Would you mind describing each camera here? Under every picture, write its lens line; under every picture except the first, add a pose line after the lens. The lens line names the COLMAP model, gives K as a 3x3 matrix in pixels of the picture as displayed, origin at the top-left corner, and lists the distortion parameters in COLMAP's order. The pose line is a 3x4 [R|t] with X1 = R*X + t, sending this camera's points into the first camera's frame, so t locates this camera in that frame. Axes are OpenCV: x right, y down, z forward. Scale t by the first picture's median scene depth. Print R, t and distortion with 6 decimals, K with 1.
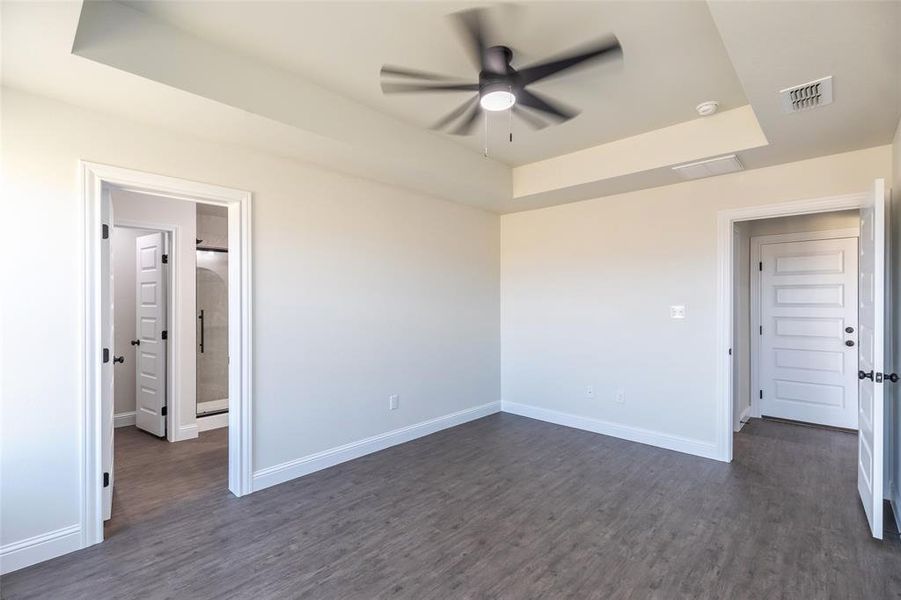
lens RADIAL K [[406.0, 0, 467.9], [0, 406.0, 303.2], [0, 0, 1]] dist [0.005402, -0.001315]
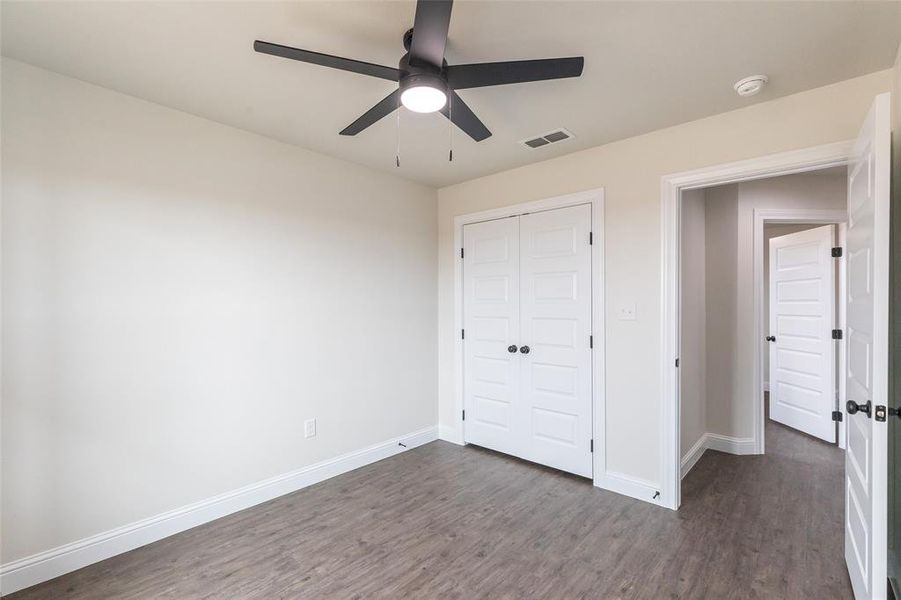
lens RADIAL K [[406.0, 0, 452.7], [0, 406.0, 303.2], [0, 0, 1]] dist [0.005402, -0.001315]
pose [[0.999980, -0.000991, 0.006219, 0.153279], [0.000980, 0.999998, 0.001812, 0.004797], [-0.006221, -0.001806, 0.999979, 0.166840]]
